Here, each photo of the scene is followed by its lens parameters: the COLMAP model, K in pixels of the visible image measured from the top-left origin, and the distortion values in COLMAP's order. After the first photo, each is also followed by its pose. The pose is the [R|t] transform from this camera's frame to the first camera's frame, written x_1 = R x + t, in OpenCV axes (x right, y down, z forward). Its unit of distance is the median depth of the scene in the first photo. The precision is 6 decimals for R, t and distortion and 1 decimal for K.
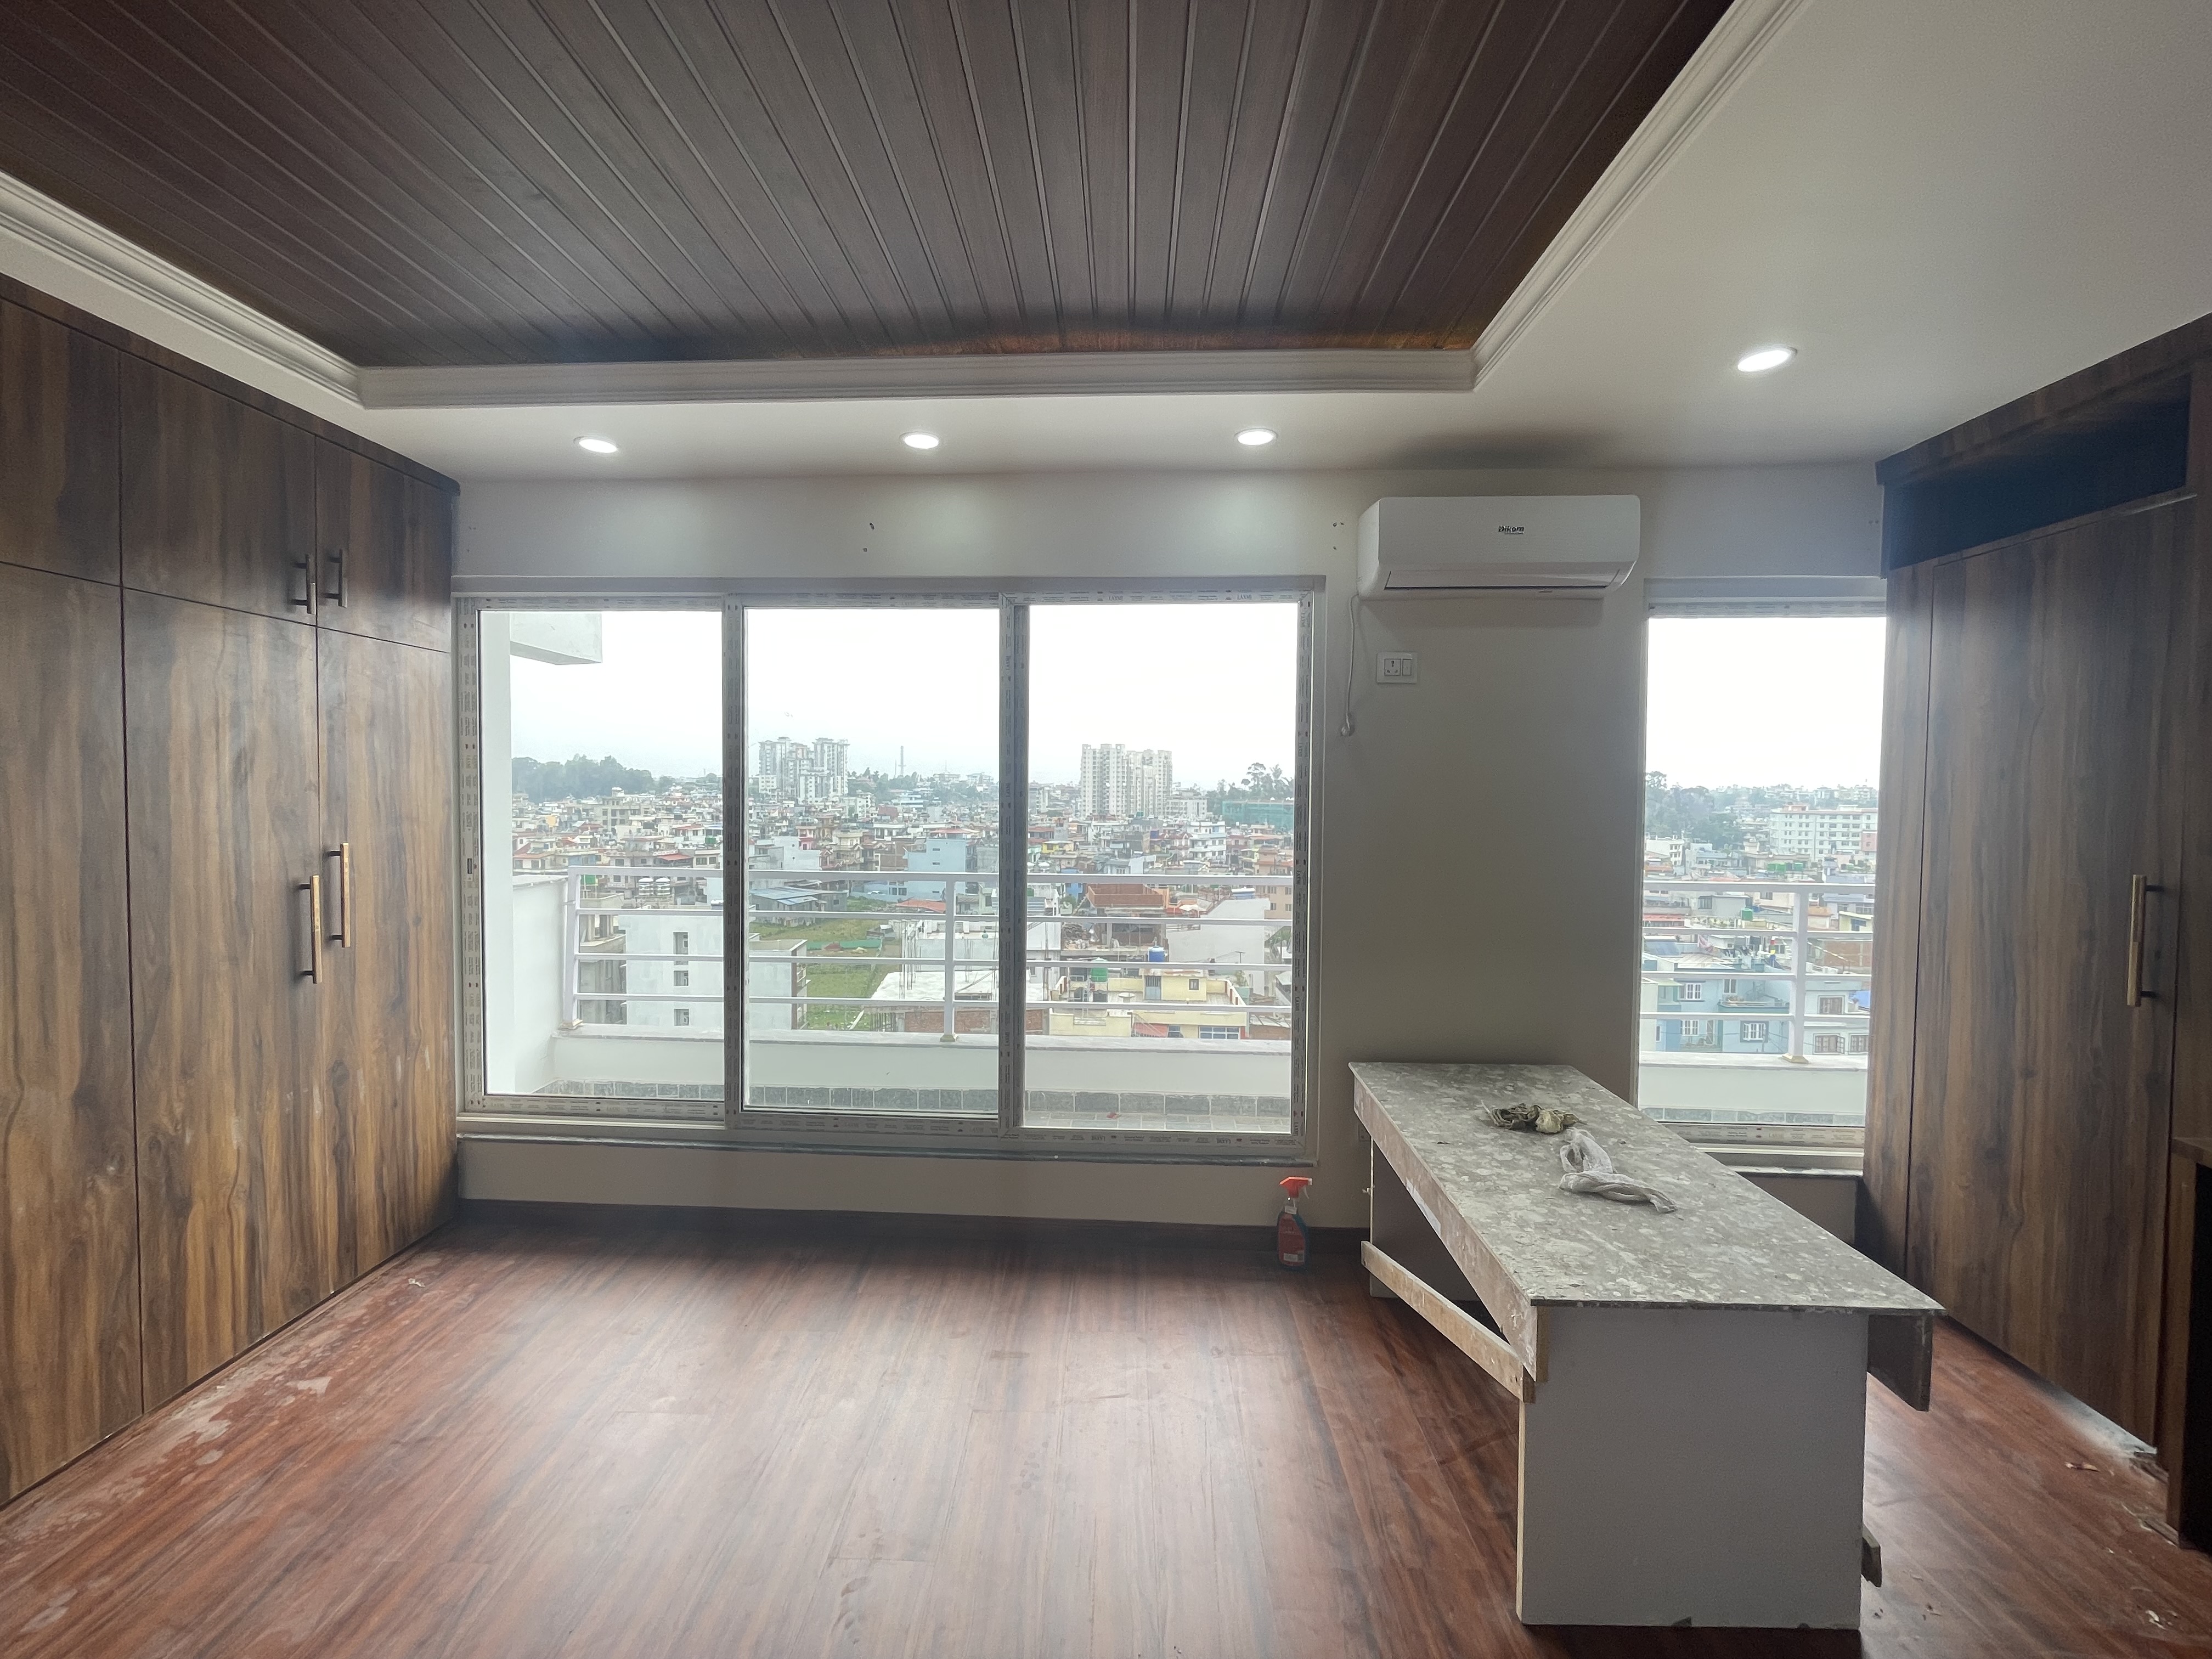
lens RADIAL K [[897.8, 0, 1100.7], [0, 897.8, 816.9], [0, 0, 1]] dist [-0.000739, -0.000260]
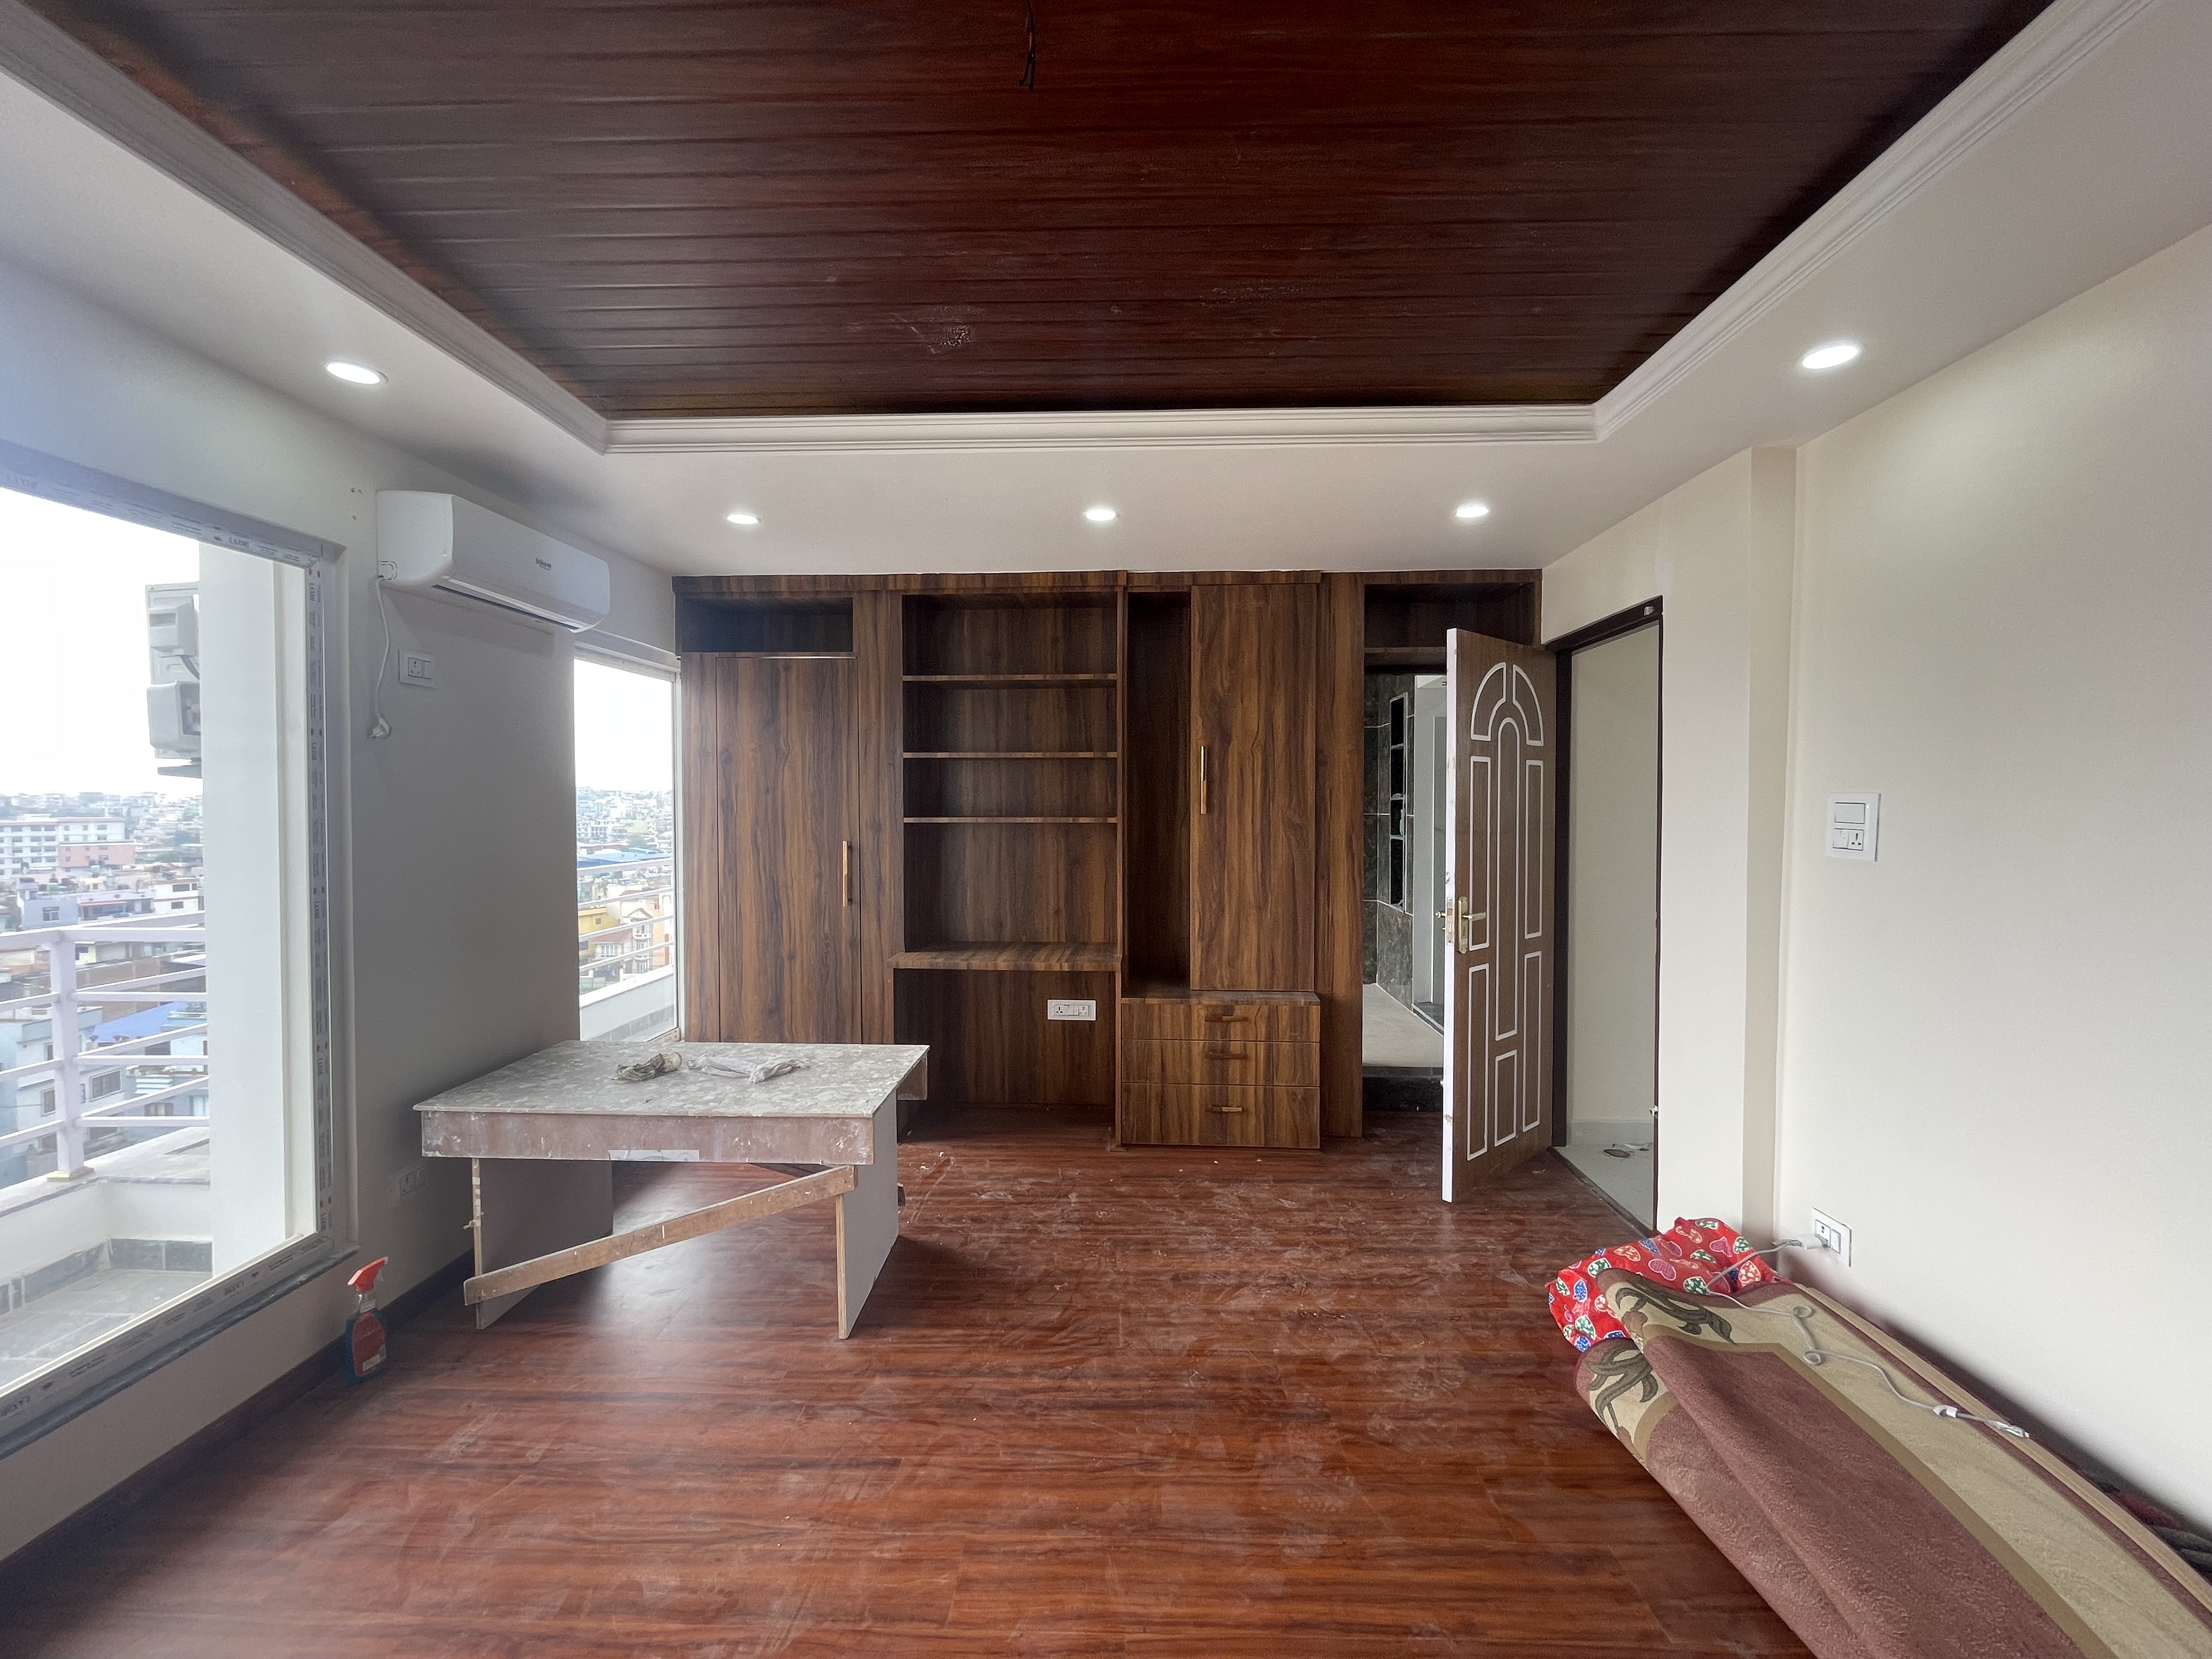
lens RADIAL K [[897.8, 0, 1100.7], [0, 897.8, 816.9], [0, 0, 1]] dist [-0.000739, -0.000260]
pose [[0.000636, -0.024941, 0.999689, -0.438267], [0.031747, 0.999186, 0.024908, -0.010651], [-0.999496, 0.031721, 0.001427, 0.219198]]
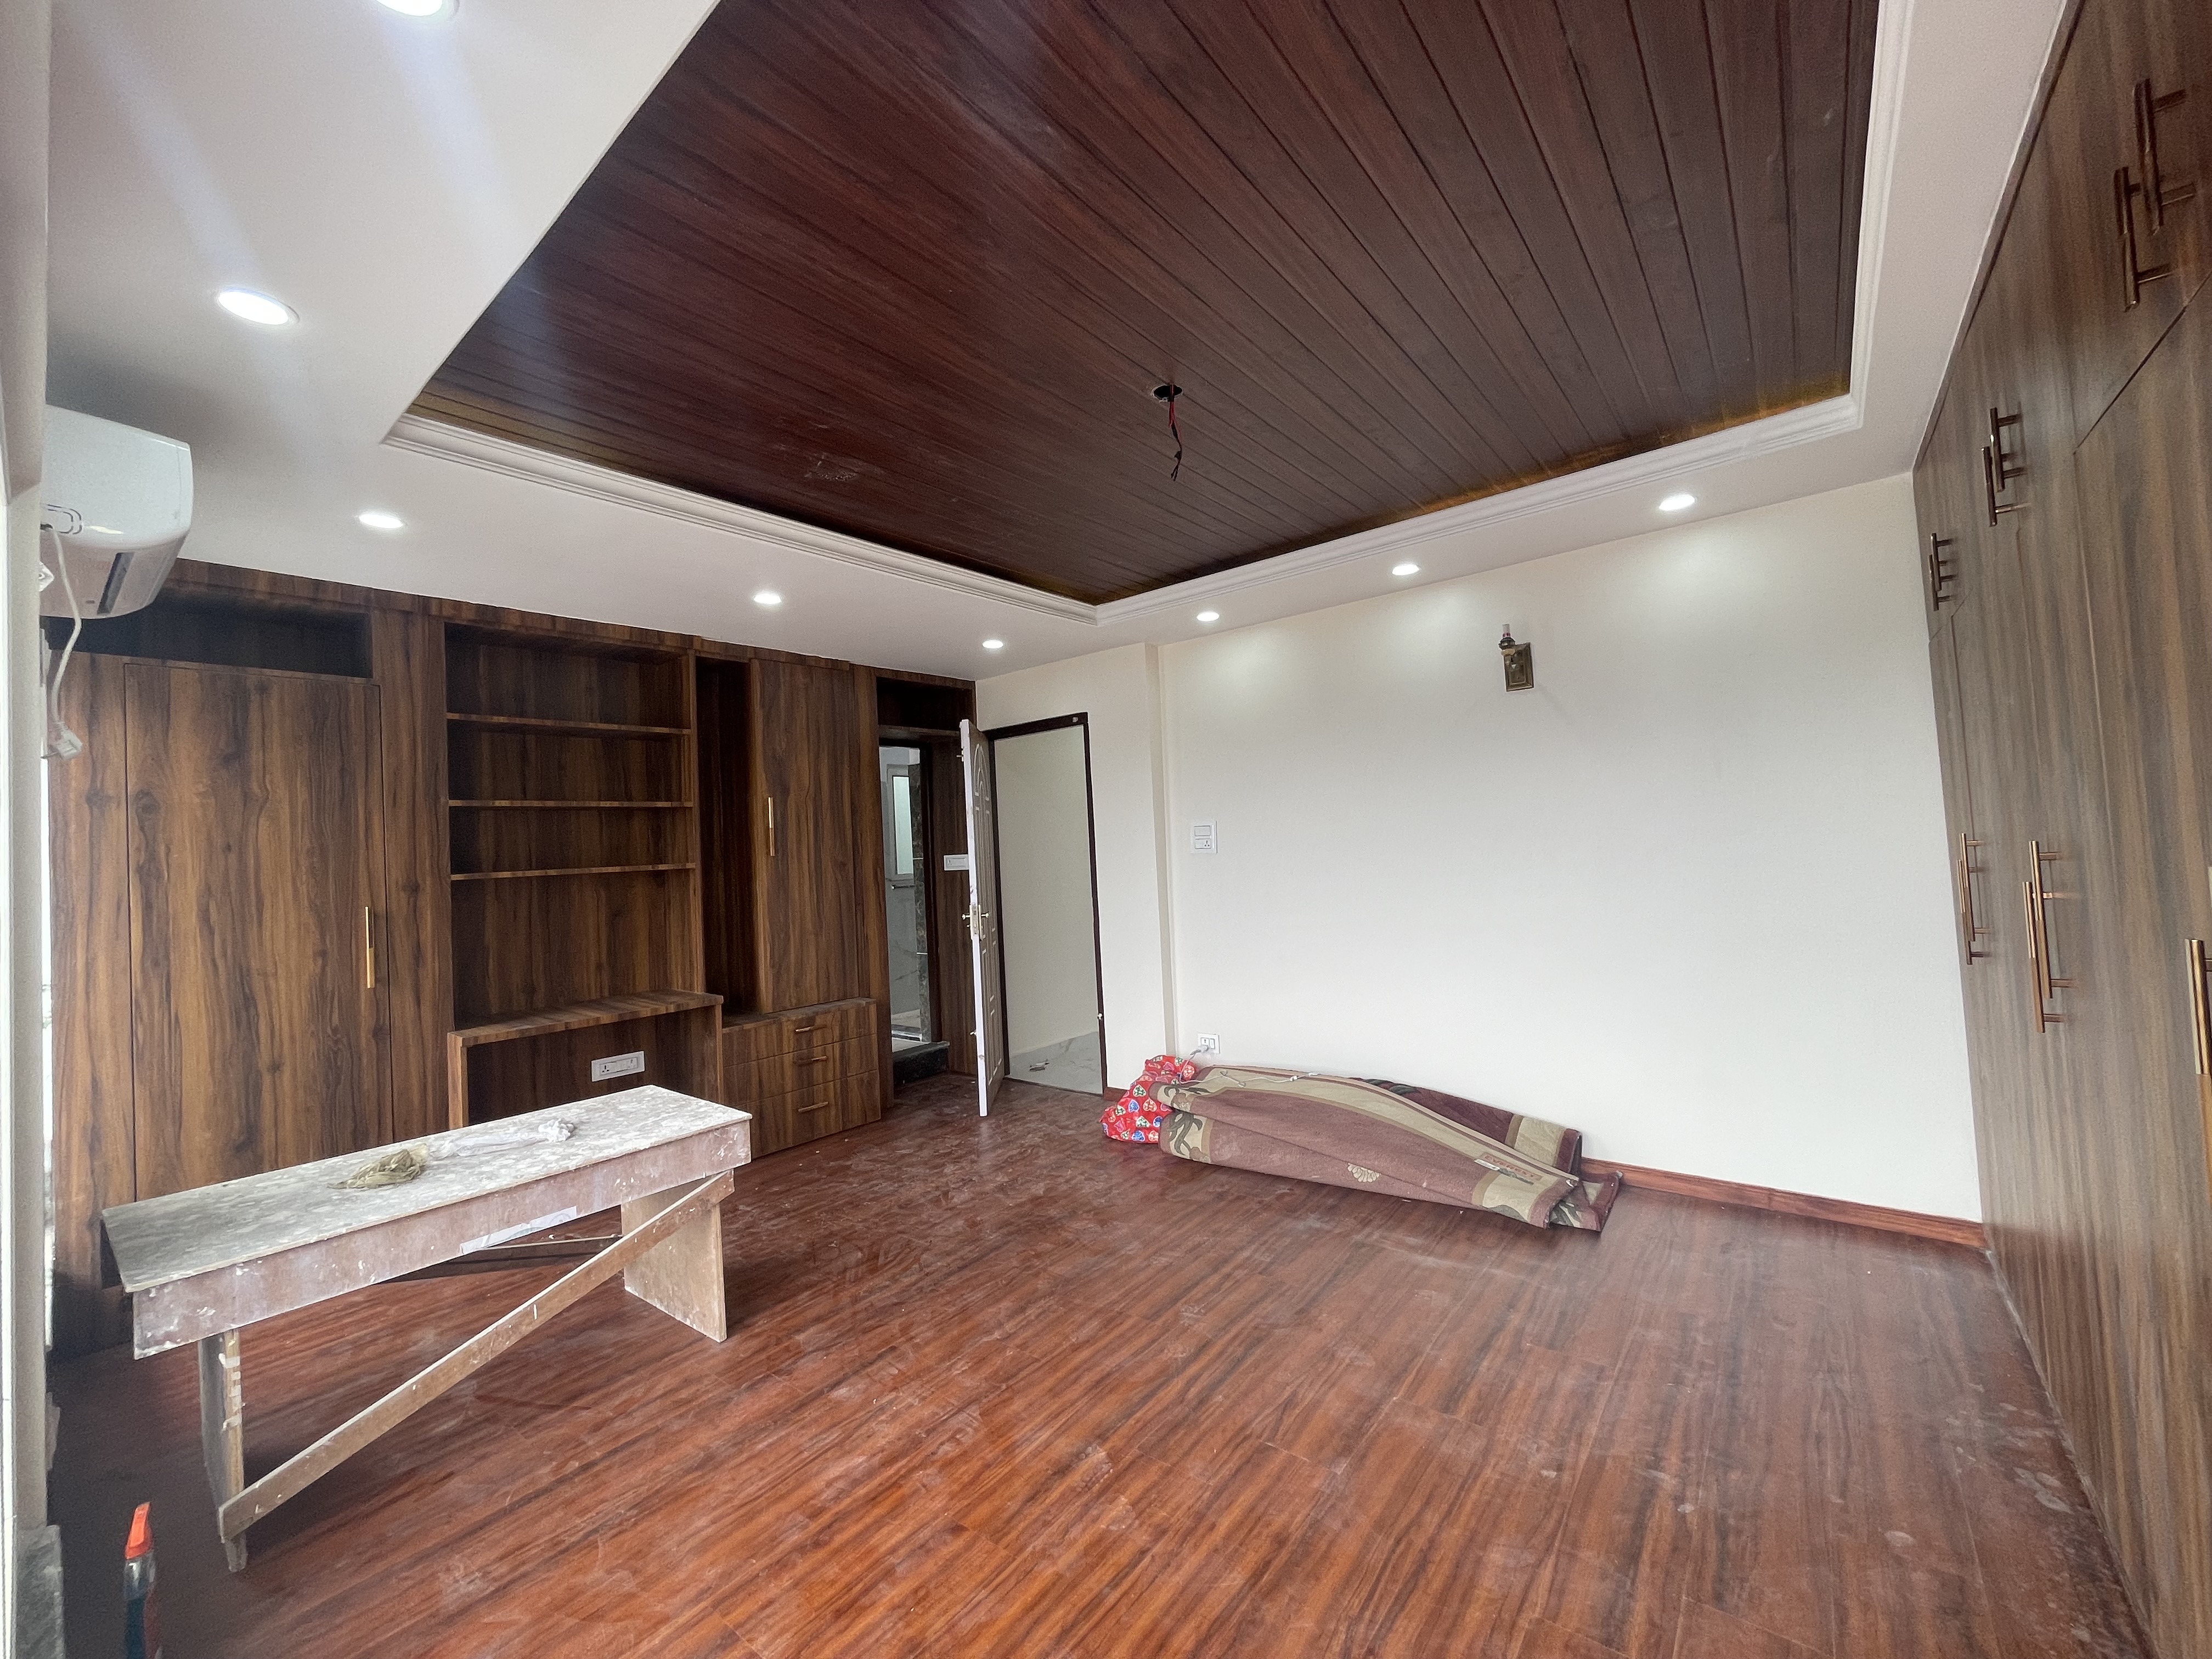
lens RADIAL K [[897.8, 0, 1100.7], [0, 897.8, 816.9], [0, 0, 1]] dist [-0.000739, -0.000260]
pose [[-0.796751, 0.052100, 0.602058, -0.467079], [0.061957, 0.998069, -0.004377, -0.004750], [-0.601124, 0.033814, -0.798440, 0.775841]]
